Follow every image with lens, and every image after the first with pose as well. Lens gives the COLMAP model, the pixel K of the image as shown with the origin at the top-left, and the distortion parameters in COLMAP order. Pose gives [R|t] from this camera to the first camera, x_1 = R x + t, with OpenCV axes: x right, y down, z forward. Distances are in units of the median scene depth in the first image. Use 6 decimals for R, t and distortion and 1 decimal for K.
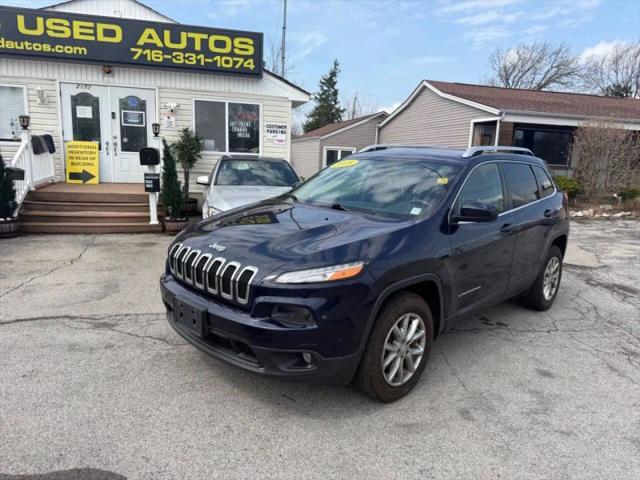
lens RADIAL K [[449.2, 0, 322.7], [0, 449.2, 249.8], [0, 0, 1]] dist [0.049372, -0.063153]
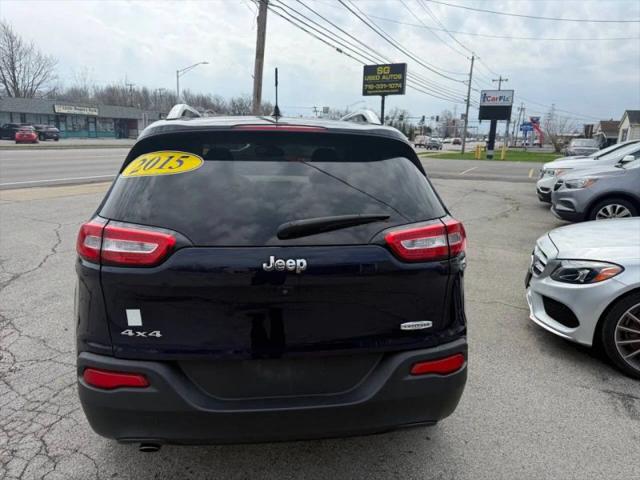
lens RADIAL K [[449.2, 0, 316.0], [0, 449.2, 250.0], [0, 0, 1]] dist [0.049372, -0.063153]
pose [[-0.628303, 0.130915, -0.766875, 0.373450], [-0.209208, 0.920996, 0.328630, -0.134648], [0.749311, 0.366916, -0.551276, 0.715374]]
